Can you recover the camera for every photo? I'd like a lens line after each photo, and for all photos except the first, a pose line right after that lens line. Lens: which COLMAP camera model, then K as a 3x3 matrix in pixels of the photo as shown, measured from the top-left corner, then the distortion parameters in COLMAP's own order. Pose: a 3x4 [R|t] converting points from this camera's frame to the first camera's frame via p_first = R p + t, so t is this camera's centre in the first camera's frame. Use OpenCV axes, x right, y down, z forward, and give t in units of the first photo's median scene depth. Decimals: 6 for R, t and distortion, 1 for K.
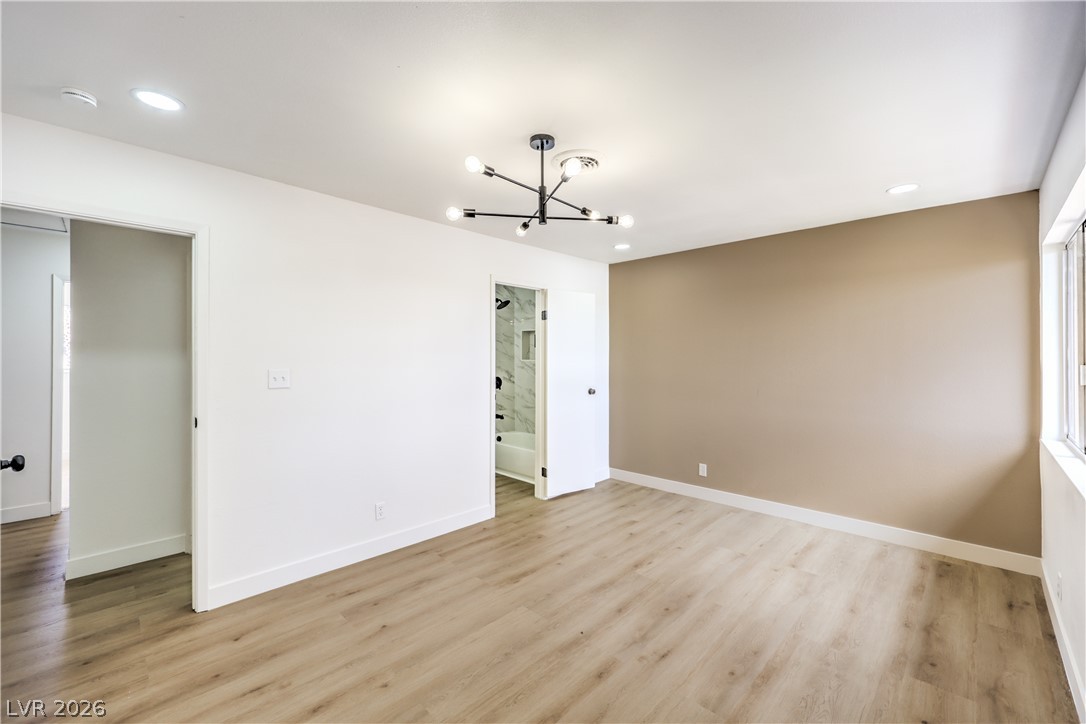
lens RADIAL K [[448.4, 0, 546.7], [0, 448.4, 338.4], [0, 0, 1]] dist [-0.003005, 0.000384]
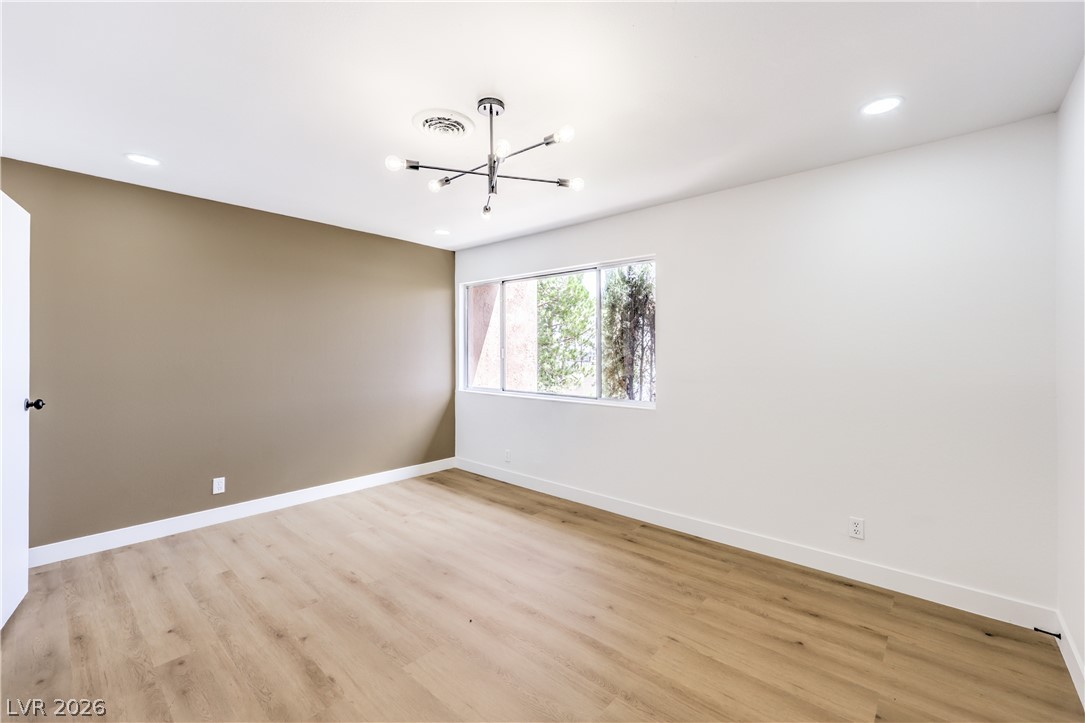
lens RADIAL K [[448.0, 0, 548.4], [0, 448.0, 350.2], [0, 0, 1]] dist [-0.003005, 0.000384]
pose [[-0.053527, 0.004875, 0.998555, -0.742304], [-0.040692, 0.999147, -0.007059, 0.055702], [-0.997737, -0.041011, -0.053283, 0.743447]]
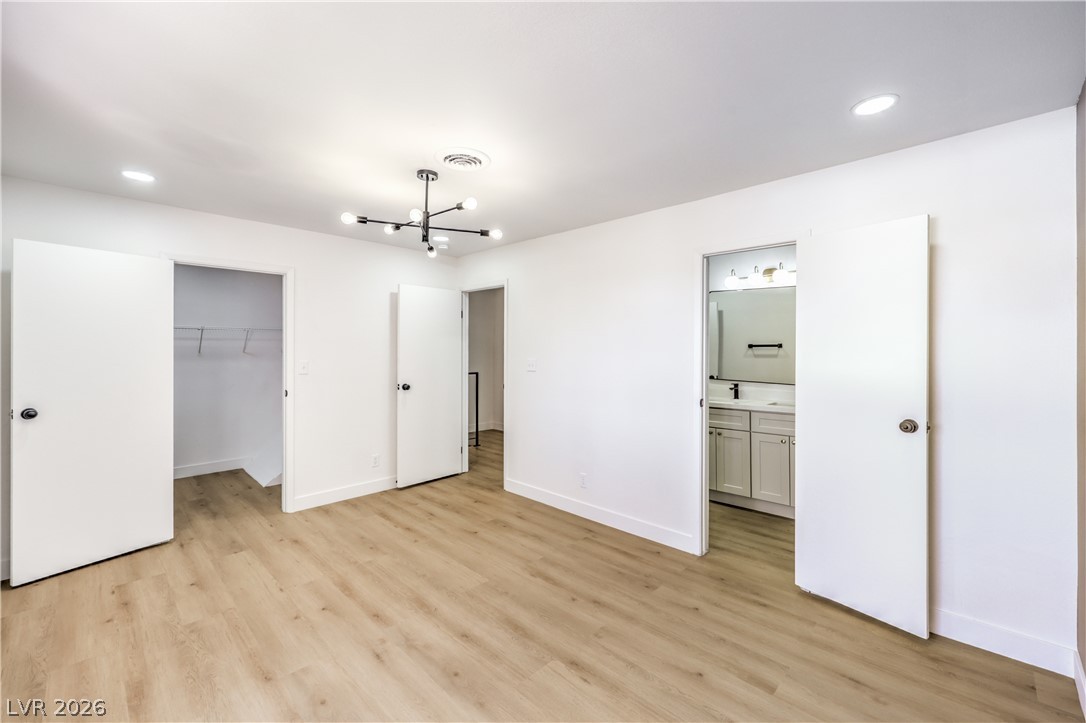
lens RADIAL K [[448.4, 0, 548.3], [0, 448.4, 356.3], [0, 0, 1]] dist [-0.003005, 0.000384]
pose [[0.003008, 0.017852, -0.999836, 0.934349], [0.038542, 0.999096, 0.017955, 0.035221], [0.999252, -0.038590, 0.002318, 1.056813]]
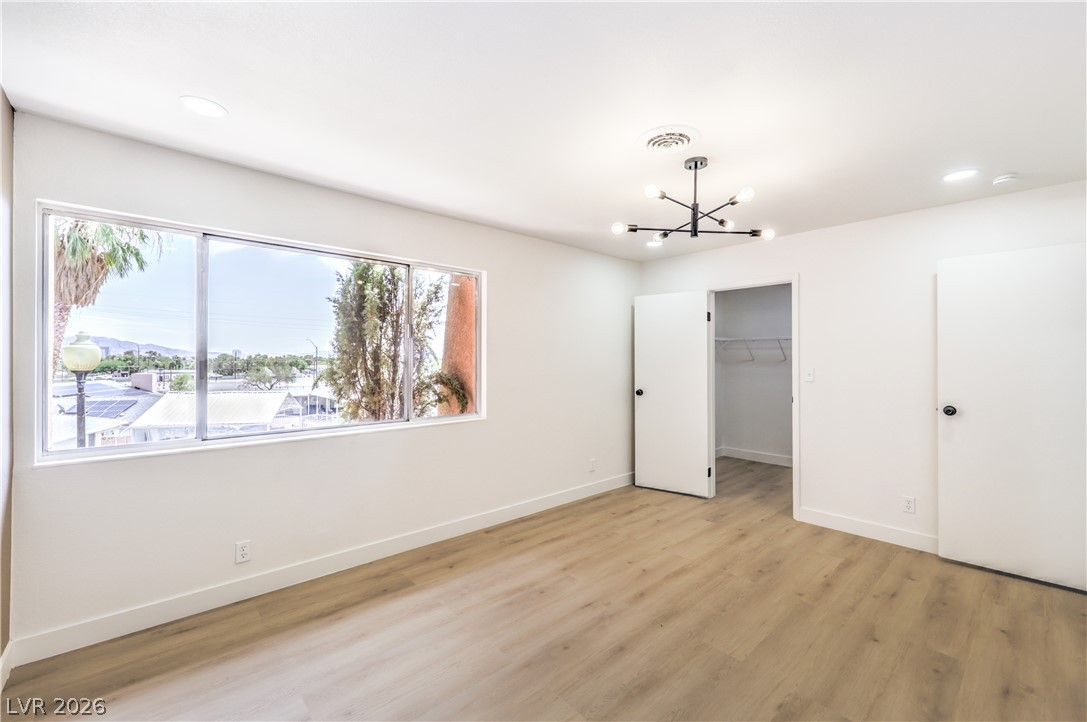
lens RADIAL K [[448.8, 0, 549.5], [0, 448.8, 356.1], [0, 0, 1]] dist [-0.003005, 0.000384]
pose [[-0.998110, 0.001038, 0.061440, 0.220603], [-0.001827, 0.998914, -0.046559, 0.076883], [-0.061422, -0.046584, -0.997024, 1.686488]]
